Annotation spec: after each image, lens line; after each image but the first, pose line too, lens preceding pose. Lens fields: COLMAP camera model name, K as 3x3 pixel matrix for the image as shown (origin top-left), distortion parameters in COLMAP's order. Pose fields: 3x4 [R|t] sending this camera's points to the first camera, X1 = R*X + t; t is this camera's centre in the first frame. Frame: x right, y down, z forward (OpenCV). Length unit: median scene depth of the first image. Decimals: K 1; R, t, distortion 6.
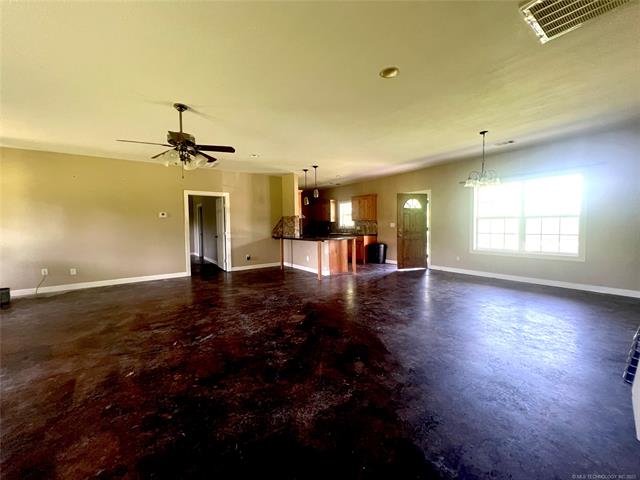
lens RADIAL K [[258.2, 0, 320.0], [0, 258.2, 240.0], [0, 0, 1]] dist [-0.000865, -0.000197]
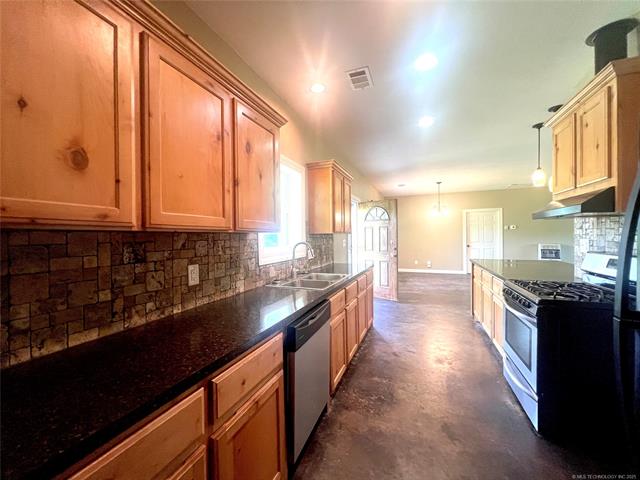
lens RADIAL K [[258.2, 0, 320.0], [0, 258.2, 240.0], [0, 0, 1]] dist [-0.000865, -0.000197]
pose [[-0.539957, 0.006431, 0.841668, -0.175693], [0.068556, 0.996984, 0.036363, -0.091824], [-0.838896, 0.077336, -0.538769, 1.400212]]
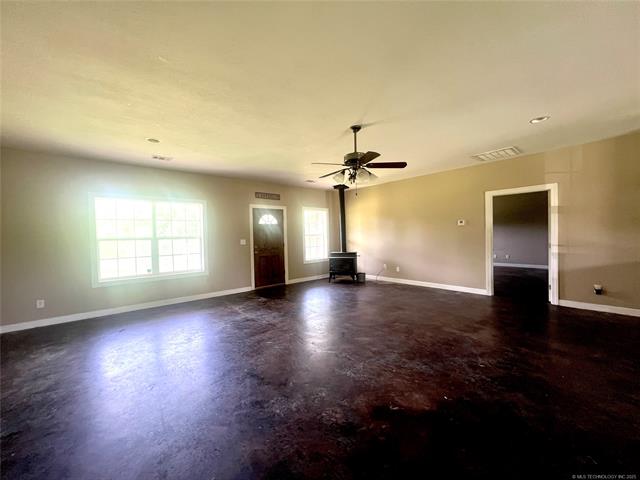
lens RADIAL K [[258.2, 0, 320.0], [0, 258.2, 240.0], [0, 0, 1]] dist [-0.000865, -0.000197]
pose [[0.093654, 0.035486, -0.994972, 0.218426], [-0.034115, 0.998892, 0.032414, -0.038243], [0.995020, 0.030908, 0.094761, 0.328887]]
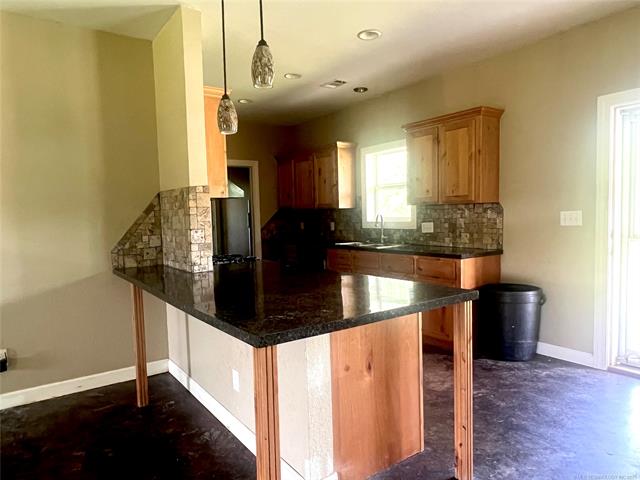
lens RADIAL K [[423.1, 0, 320.0], [0, 423.1, 240.0], [0, 0, 1]] dist [0.001247, 0.000107]
pose [[0.999890, -0.014270, -0.004075, 0.024372], [0.014288, 0.999888, 0.004558, -0.042734], [0.004009, -0.004615, 0.999981, 0.586518]]
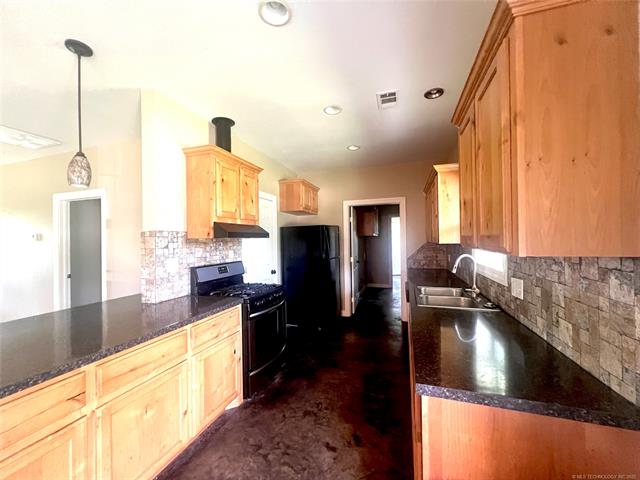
lens RADIAL K [[255.0, 0, 320.0], [0, 255.0, 240.0], [0, 0, 1]] dist [-0.000521, 0.000049]
pose [[0.588826, 0.004132, -0.808249, 0.246961], [-0.039939, 0.998914, -0.023990, -0.082339], [0.807272, 0.046406, 0.588352, 0.949332]]
